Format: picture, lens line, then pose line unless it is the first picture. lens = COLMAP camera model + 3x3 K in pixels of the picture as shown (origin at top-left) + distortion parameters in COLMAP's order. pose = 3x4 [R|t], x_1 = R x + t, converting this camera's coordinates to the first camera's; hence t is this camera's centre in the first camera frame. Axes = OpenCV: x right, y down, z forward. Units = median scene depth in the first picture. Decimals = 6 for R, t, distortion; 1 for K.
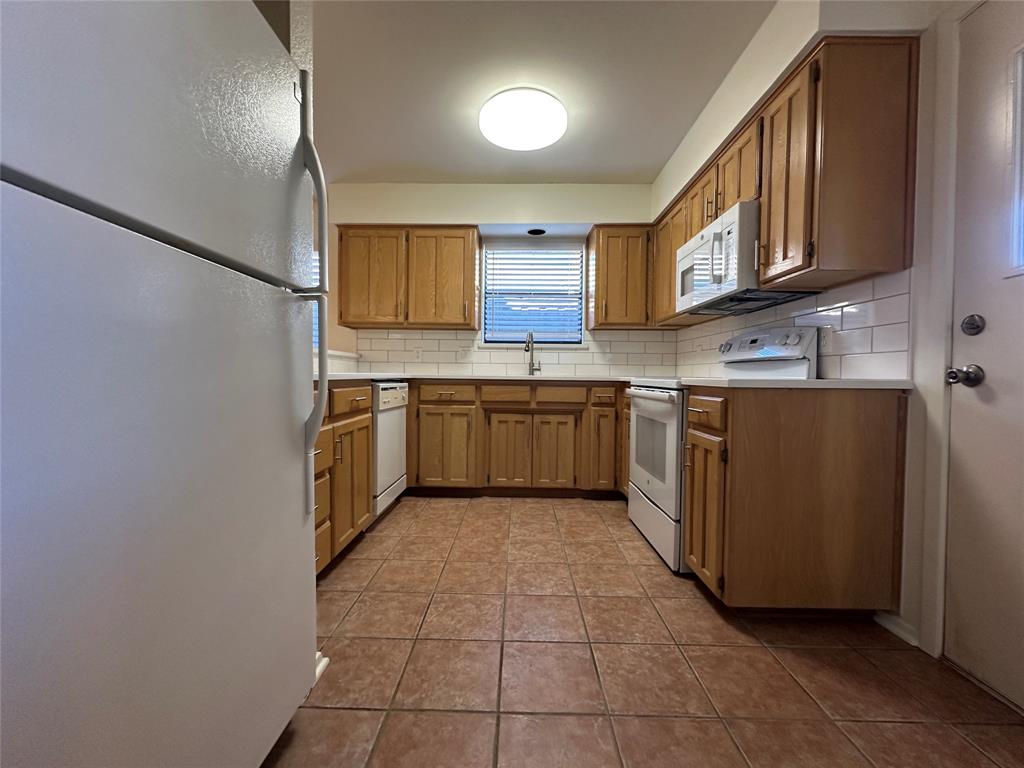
lens RADIAL K [[408.9, 0, 512.0], [0, 408.9, 384.0], [0, 0, 1]] dist [-0.002091, -0.000120]
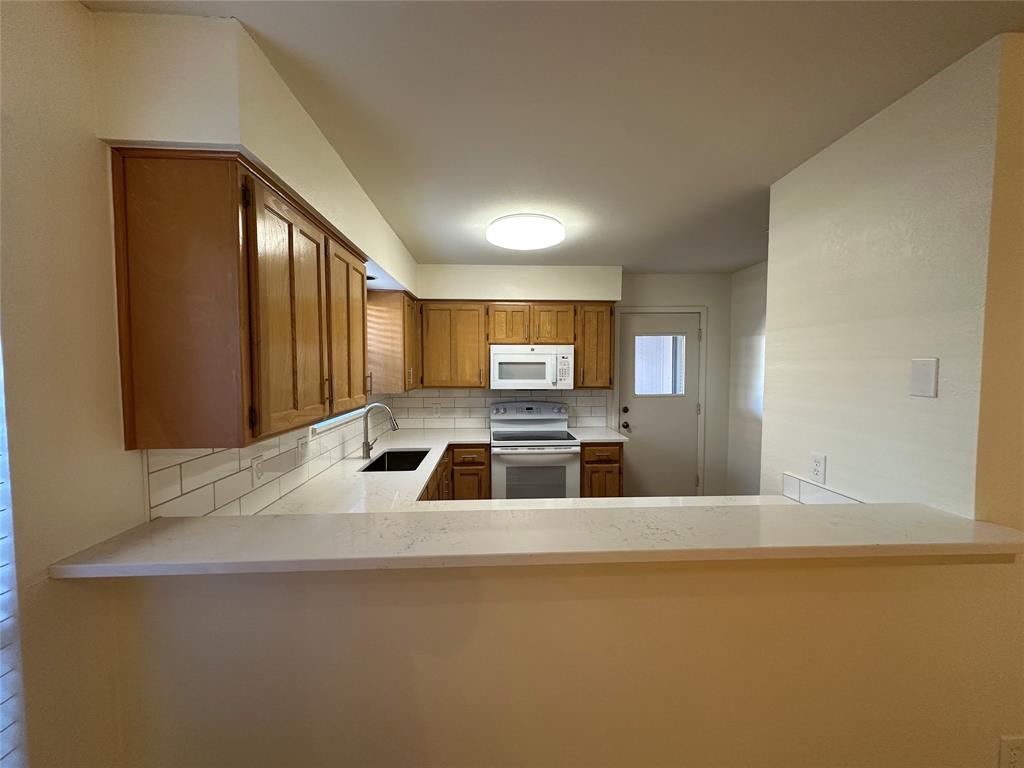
lens RADIAL K [[408.9, 0, 512.0], [0, 408.9, 384.0], [0, 0, 1]] dist [-0.002091, -0.000120]
pose [[-0.068599, -0.054384, 0.996161, -1.240593], [0.023179, 0.998157, 0.056089, -0.334668], [-0.997375, 0.026938, -0.067212, 1.284846]]
